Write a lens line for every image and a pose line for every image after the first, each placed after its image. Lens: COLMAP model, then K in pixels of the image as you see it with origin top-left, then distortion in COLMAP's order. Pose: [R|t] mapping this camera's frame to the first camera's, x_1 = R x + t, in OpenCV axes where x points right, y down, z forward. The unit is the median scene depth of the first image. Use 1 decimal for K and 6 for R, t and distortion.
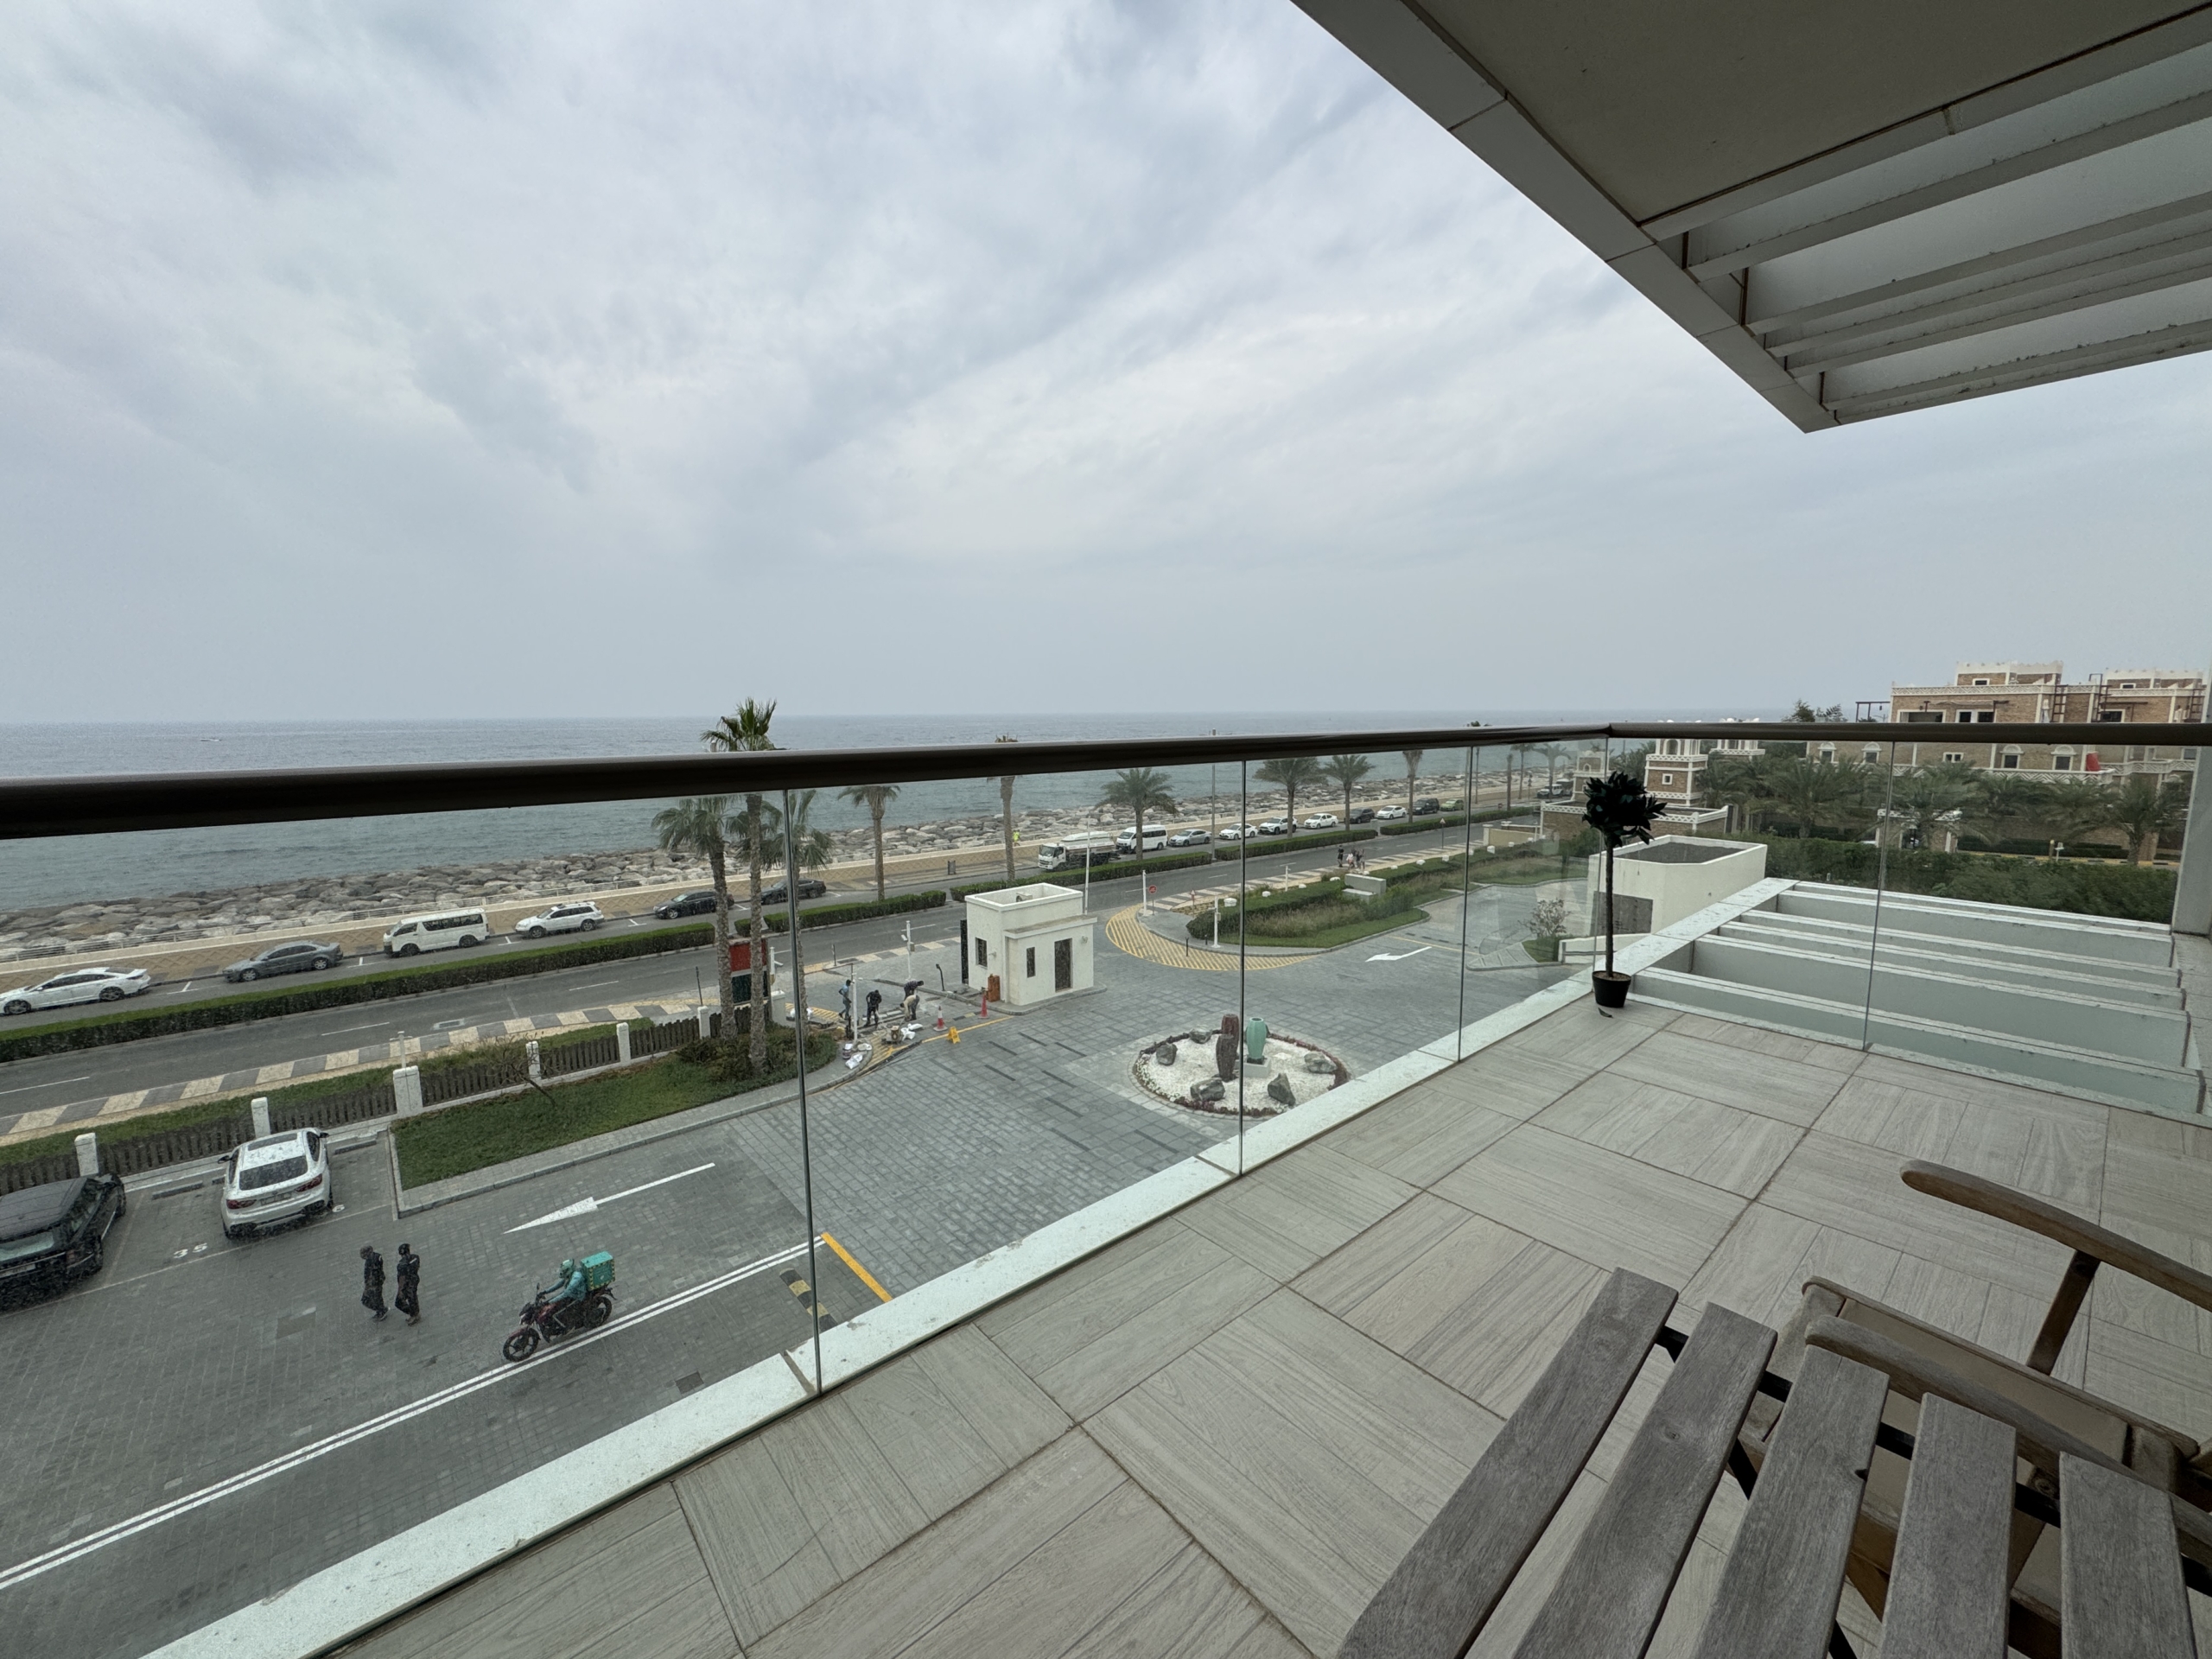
lens RADIAL K [[883.4, 0, 1112.9], [0, 883.4, 821.7], [0, 0, 1]] dist [-0.003561, 0.000239]
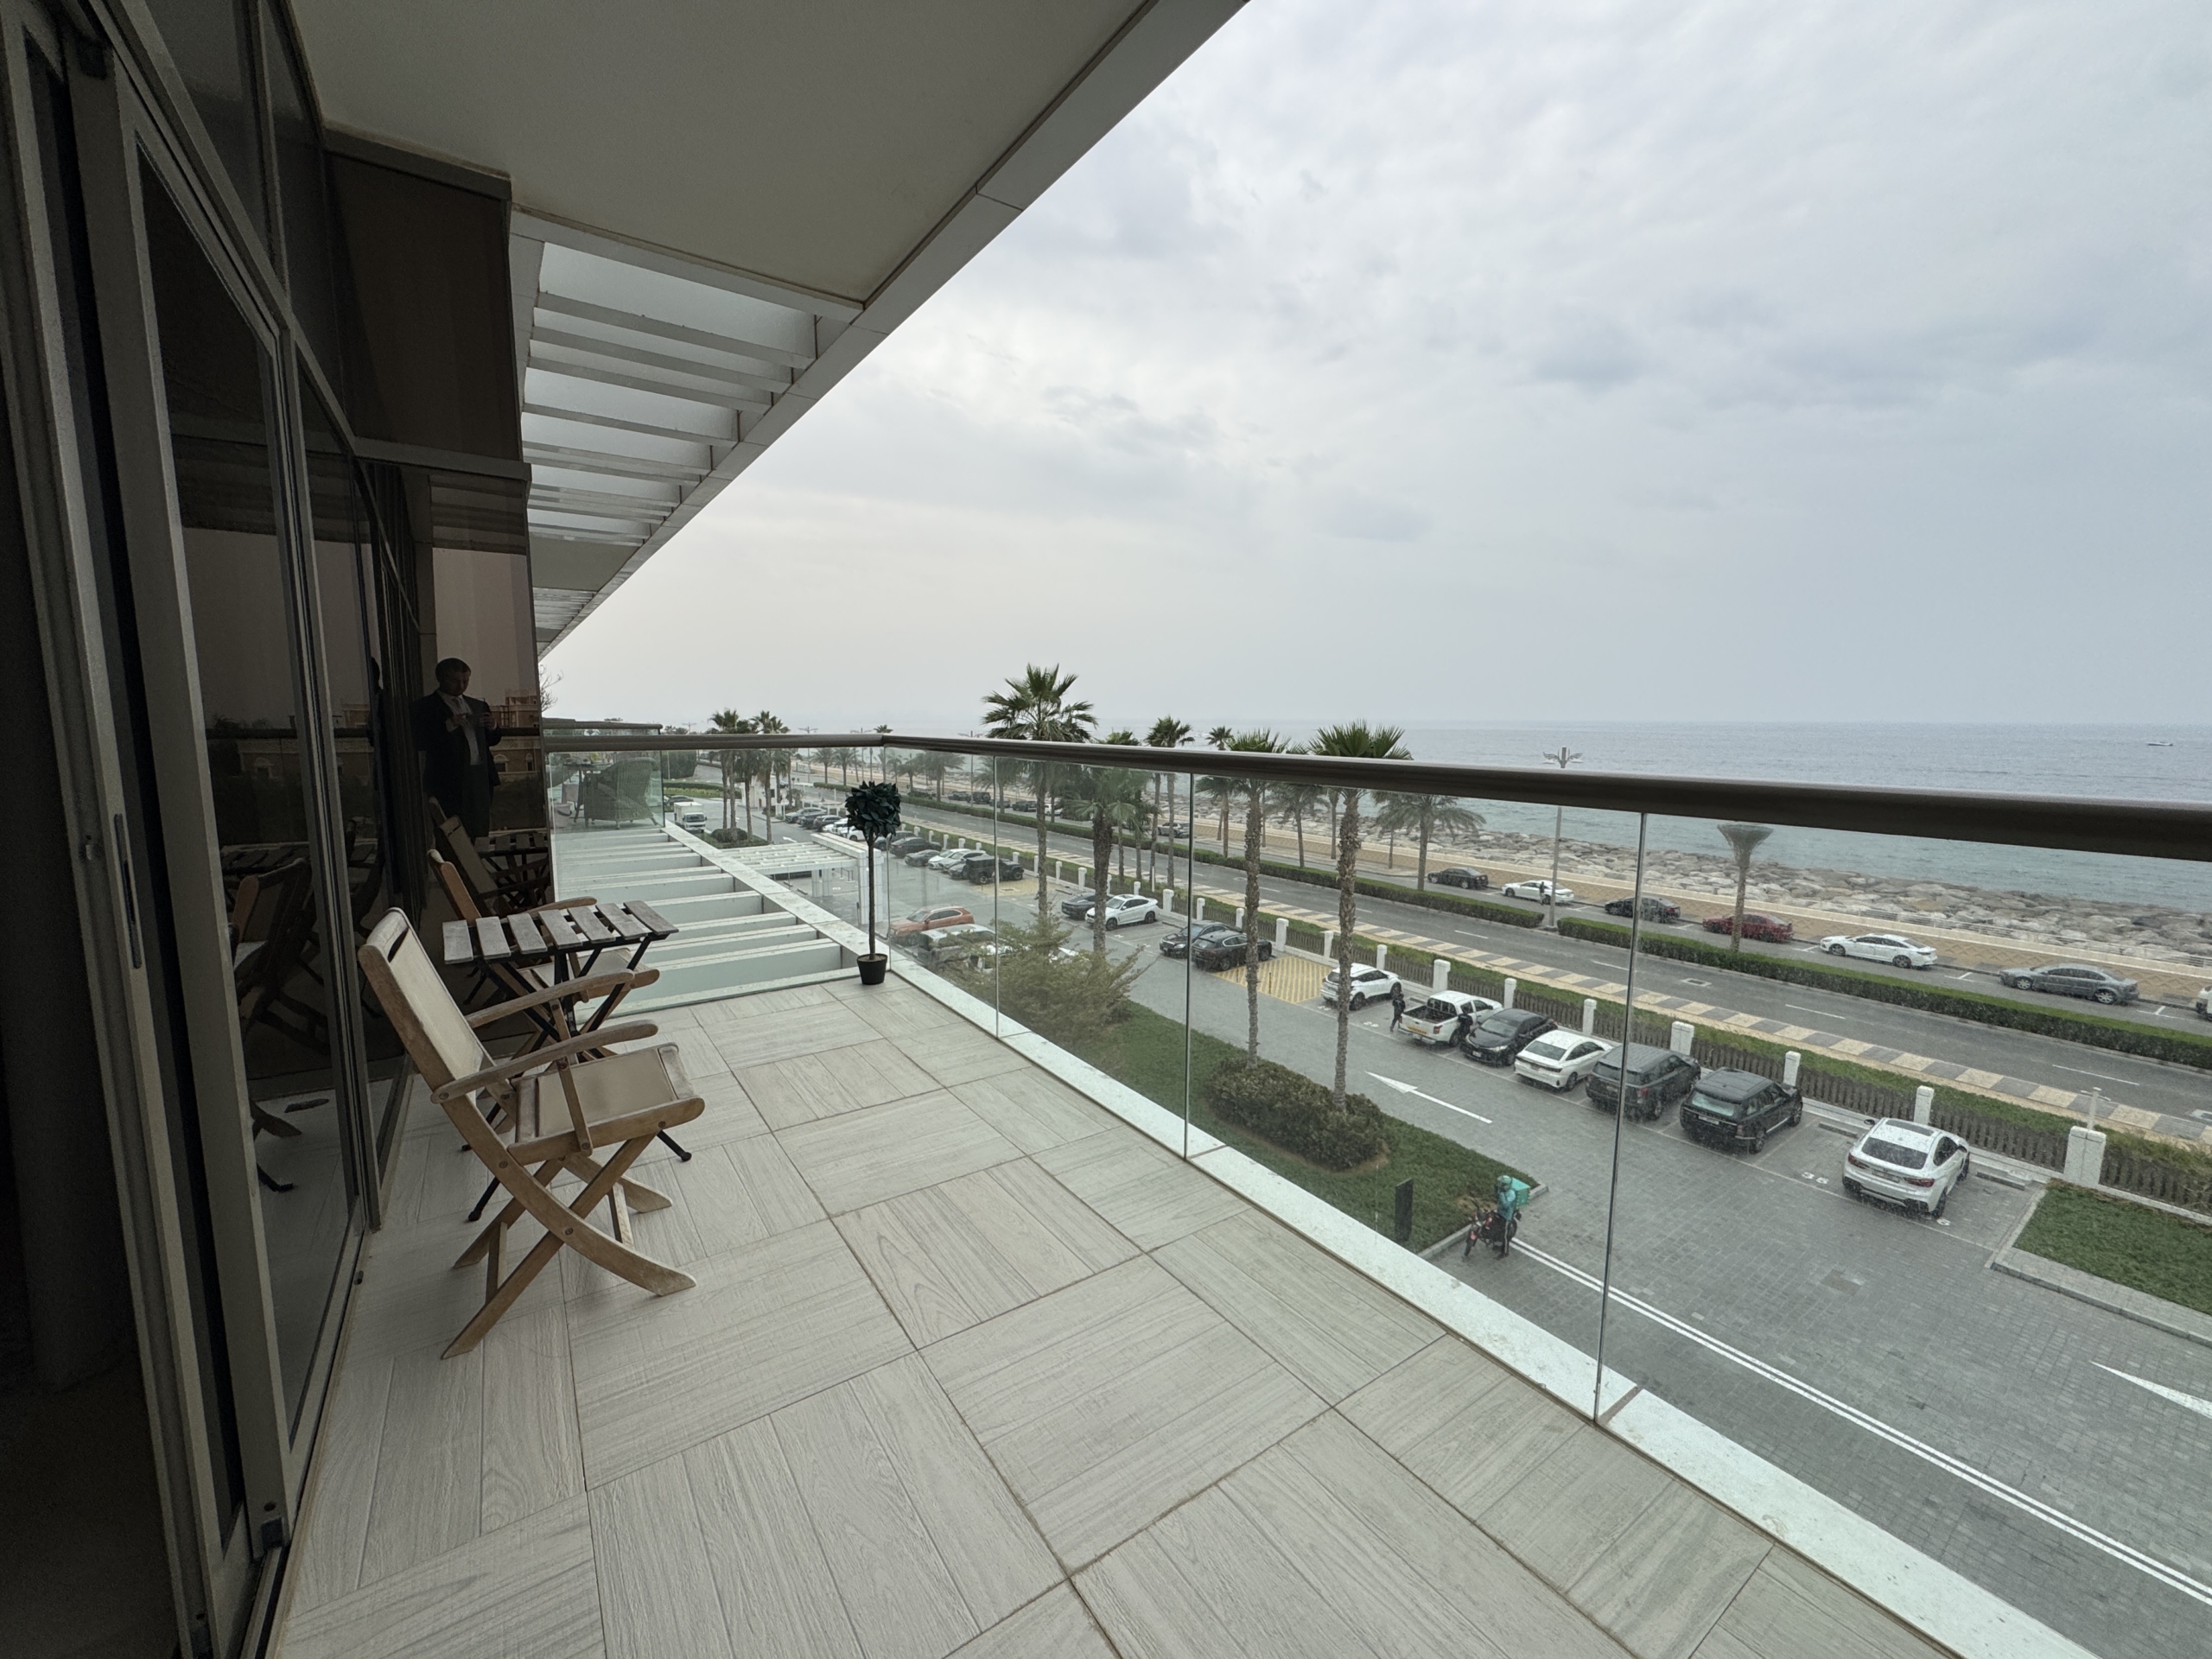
lens RADIAL K [[883.4, 0, 1109.5], [0, 883.4, 817.3], [0, 0, 1]] dist [-0.003561, 0.000239]
pose [[-0.103250, 0.121185, -0.987245, 0.112100], [-0.128353, 0.982628, 0.134042, -0.013525], [0.986339, 0.140556, -0.085902, 0.090762]]
